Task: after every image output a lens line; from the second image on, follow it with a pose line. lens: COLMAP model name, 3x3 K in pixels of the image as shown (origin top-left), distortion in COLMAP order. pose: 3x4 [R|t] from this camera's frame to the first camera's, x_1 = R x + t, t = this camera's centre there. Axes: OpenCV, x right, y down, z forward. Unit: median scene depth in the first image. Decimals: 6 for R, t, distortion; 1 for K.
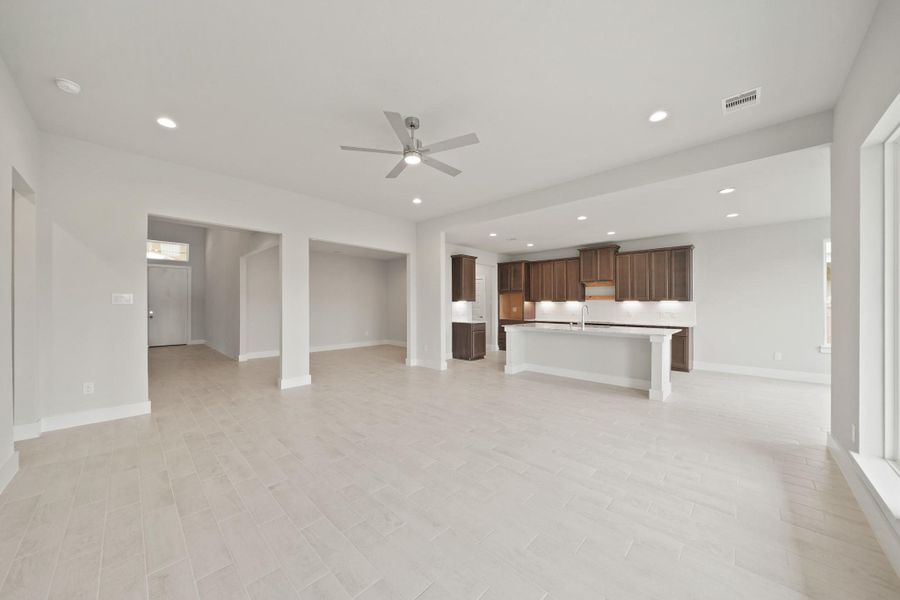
lens RADIAL K [[310.5, 0, 450.0], [0, 310.5, 300.0], [0, 0, 1]] dist [-0.000129, 0.000038]
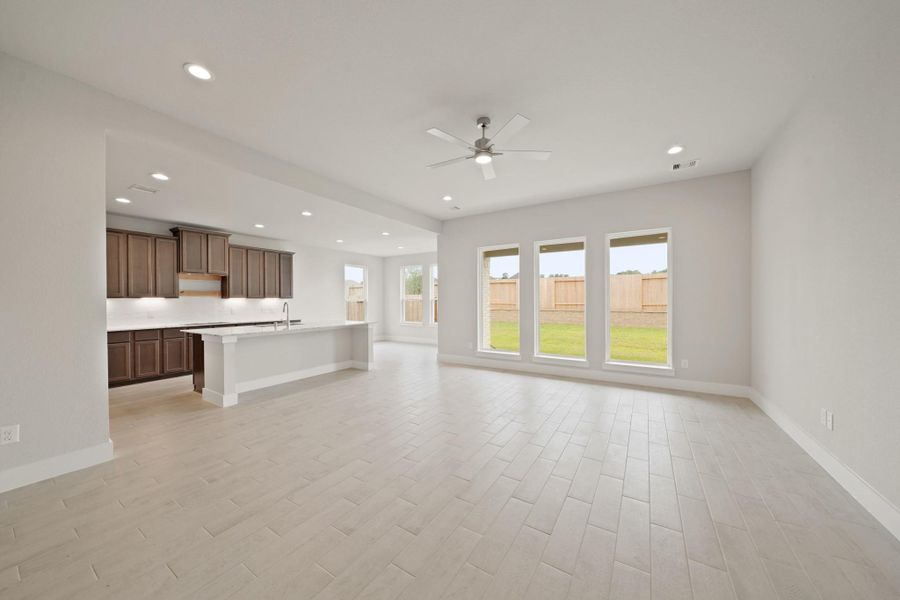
lens RADIAL K [[310.5, 0, 450.0], [0, 310.5, 300.0], [0, 0, 1]] dist [-0.000129, 0.000038]
pose [[-0.203869, -0.001727, 0.978997, -0.467182], [-0.007974, 0.999968, 0.000103, 0.003894], [-0.978966, -0.007785, -0.203876, 0.557152]]
